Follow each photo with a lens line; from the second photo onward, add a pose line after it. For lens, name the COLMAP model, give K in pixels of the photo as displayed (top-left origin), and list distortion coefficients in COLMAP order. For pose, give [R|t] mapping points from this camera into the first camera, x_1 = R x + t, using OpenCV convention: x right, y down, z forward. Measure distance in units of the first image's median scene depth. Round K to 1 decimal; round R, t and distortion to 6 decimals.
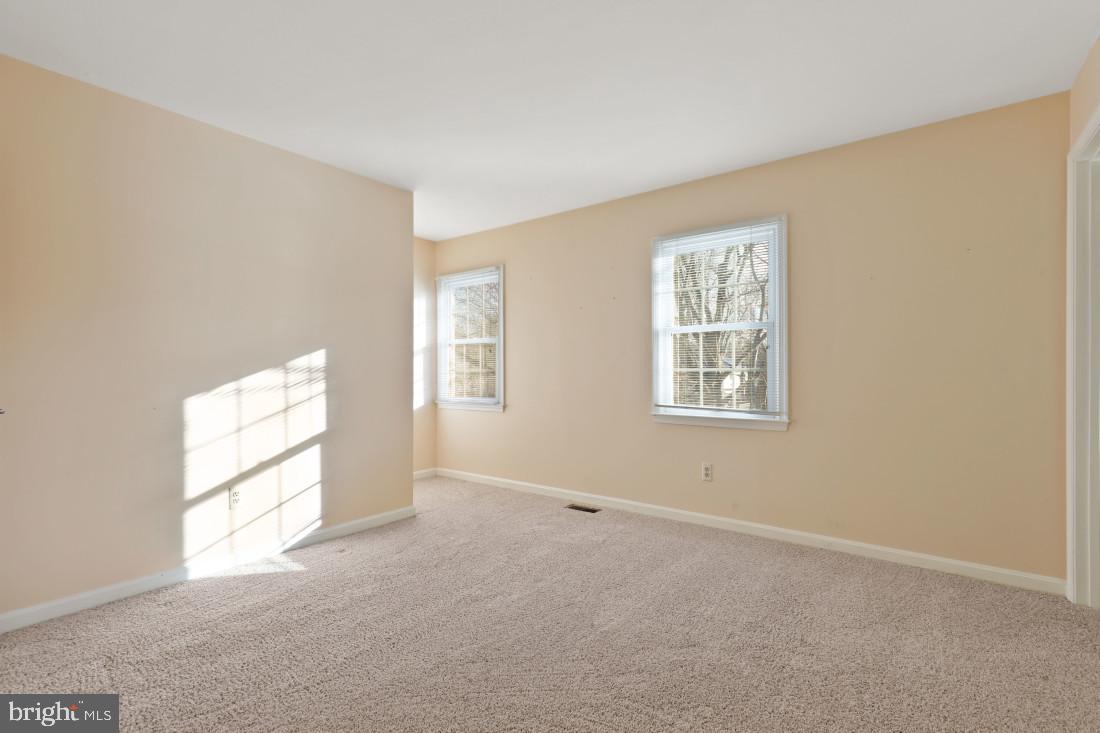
lens RADIAL K [[503.7, 0, 597.0], [0, 503.7, 366.1], [0, 0, 1]] dist [0.004237, 0.000331]
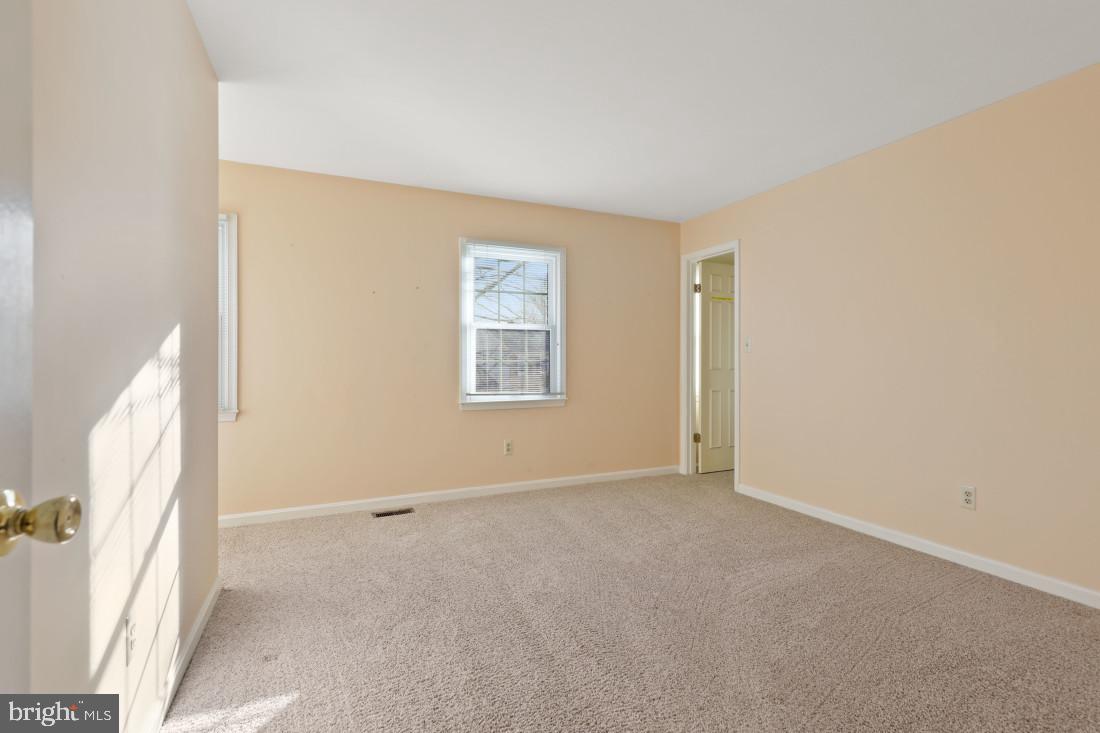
lens RADIAL K [[503.7, 0, 512.8], [0, 503.7, 357.9], [0, 0, 1]] dist [0.004237, 0.000331]
pose [[0.498555, 0.004685, 0.866846, -0.805037], [-0.006334, 0.999978, -0.001761, 0.000882], [-0.866835, -0.004612, 0.498573, 0.396575]]
